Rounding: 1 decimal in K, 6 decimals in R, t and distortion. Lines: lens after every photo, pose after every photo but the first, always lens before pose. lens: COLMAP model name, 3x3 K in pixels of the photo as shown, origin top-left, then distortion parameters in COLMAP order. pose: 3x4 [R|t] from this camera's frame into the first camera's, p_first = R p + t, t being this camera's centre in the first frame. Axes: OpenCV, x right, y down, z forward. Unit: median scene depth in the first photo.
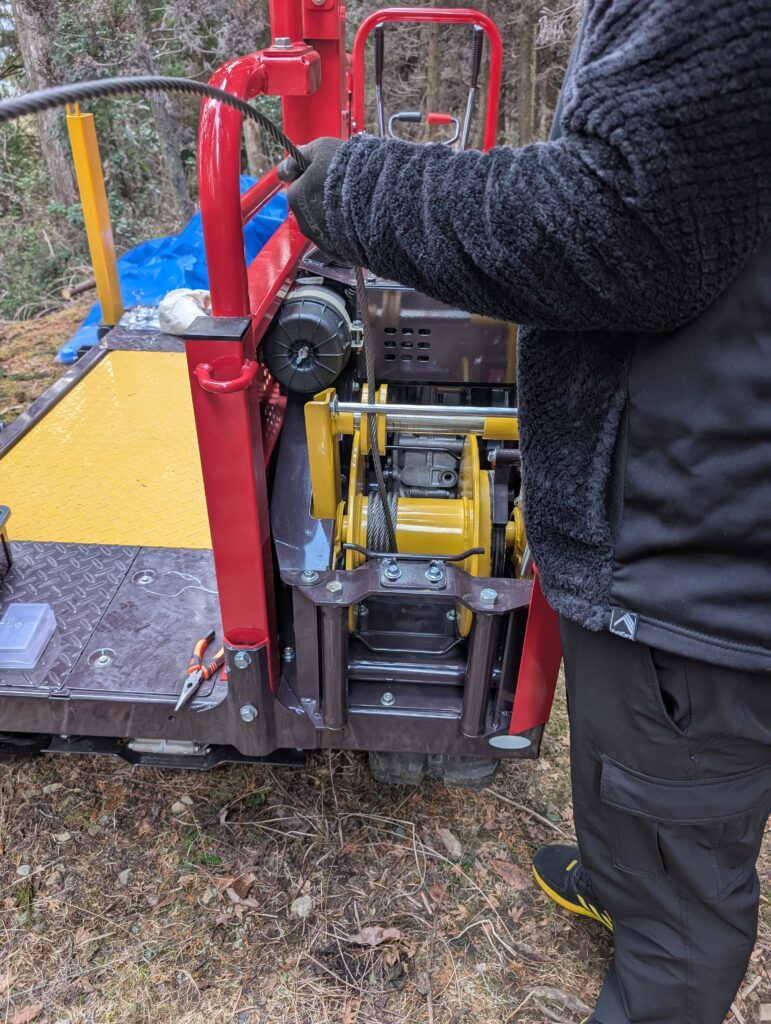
lens RADIAL K [[732.4, 0, 381.0], [0, 732.4, 512.4], [0, 0, 1]] dist [0.005585, -0.009415]
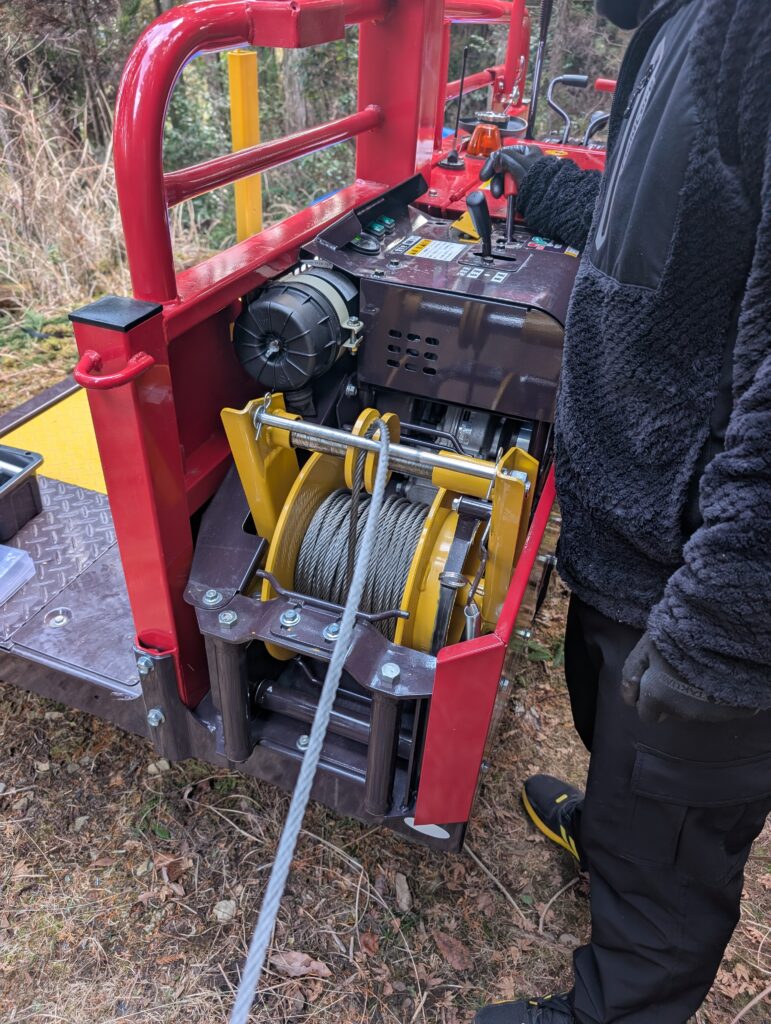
lens RADIAL K [[732.4, 0, 385.2], [0, 732.4, 512.2], [0, 0, 1]] dist [0.005585, -0.009415]
pose [[0.951975, 0.207930, -0.224740, 0.194906], [-0.196043, 0.977782, 0.074229, -0.084560], [0.235181, -0.026606, 0.971587, 0.123452]]
